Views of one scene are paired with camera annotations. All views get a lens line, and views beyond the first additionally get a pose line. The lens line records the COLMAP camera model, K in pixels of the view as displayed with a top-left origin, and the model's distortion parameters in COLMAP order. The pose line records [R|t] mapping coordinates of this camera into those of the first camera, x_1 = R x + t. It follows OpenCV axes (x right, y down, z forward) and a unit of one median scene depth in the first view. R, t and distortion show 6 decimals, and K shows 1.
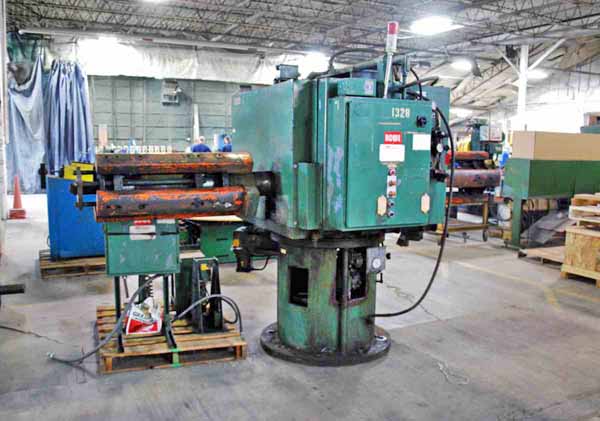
lens RADIAL K [[586.7, 0, 297.2], [0, 586.7, 211.7], [0, 0, 1]] dist [-0.054041, 0.000000]
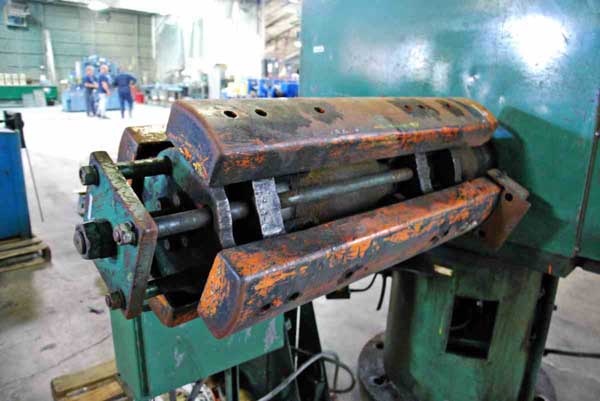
lens RADIAL K [[464.5, 0, 305.1], [0, 464.5, 198.3], [0, 0, 1]] dist [-0.132364, 0.084245]
pose [[0.926523, -0.068476, 0.369955, -0.073327], [0.013187, 0.988605, 0.149956, -0.016930], [-0.376008, -0.134059, 0.916868, 0.154147]]
